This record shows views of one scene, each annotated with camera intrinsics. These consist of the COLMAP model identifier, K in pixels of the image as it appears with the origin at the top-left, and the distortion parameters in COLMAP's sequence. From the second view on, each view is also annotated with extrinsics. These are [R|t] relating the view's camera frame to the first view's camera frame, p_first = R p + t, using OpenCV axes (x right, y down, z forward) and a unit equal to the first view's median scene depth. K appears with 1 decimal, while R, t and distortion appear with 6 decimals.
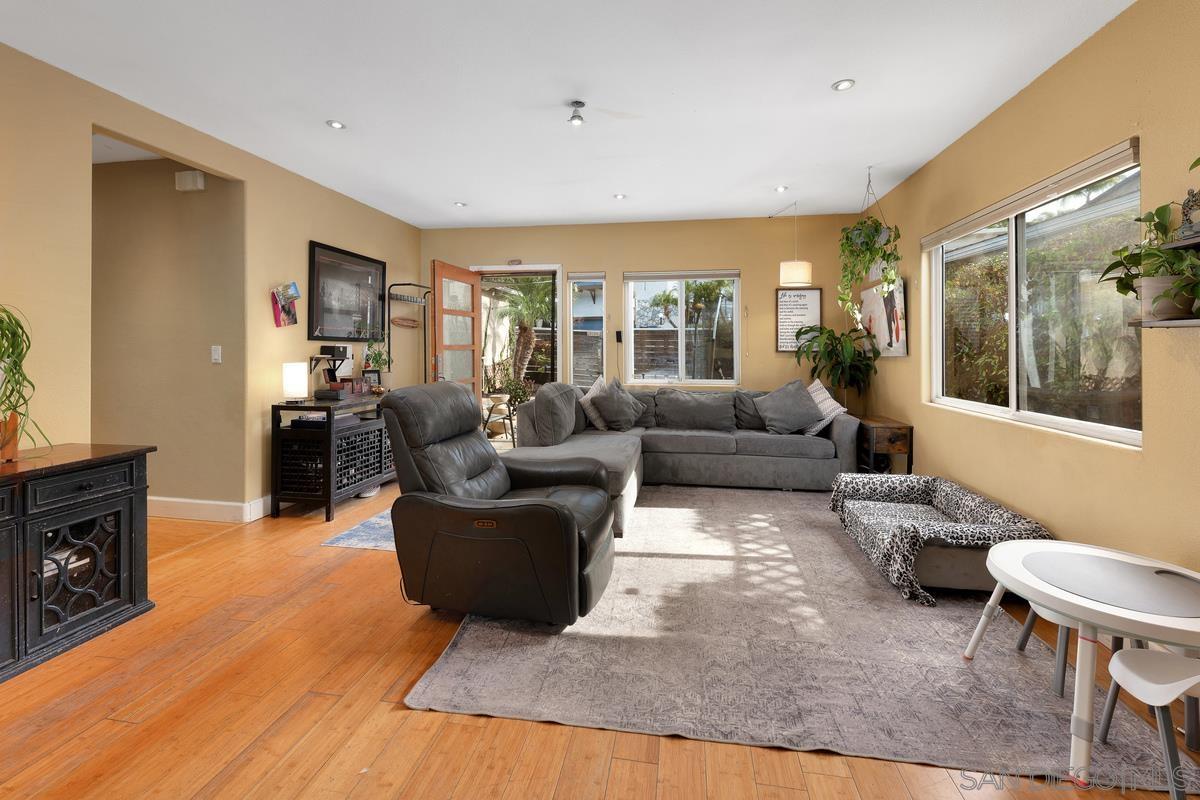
lens RADIAL K [[507.9, 0, 590.0], [0, 507.9, 338.1], [0, 0, 1]] dist [-0.000310, 0.001217]
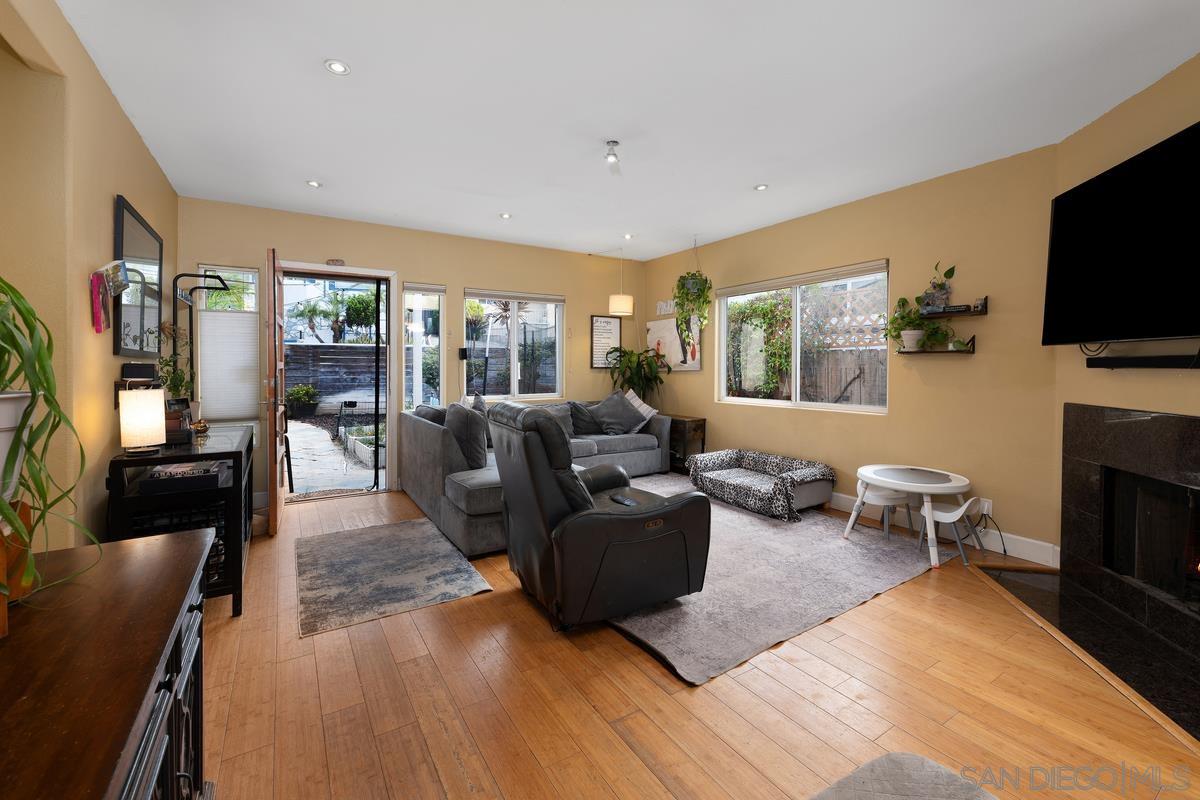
lens RADIAL K [[507.9, 0, 587.7], [0, 507.9, 365.5], [0, 0, 1]] dist [-0.000310, 0.001217]
pose [[0.740017, -0.002909, 0.672582, -0.550637], [-0.010352, 0.999823, 0.015713, 0.002857], [-0.672509, -0.018590, 0.739856, 0.148892]]
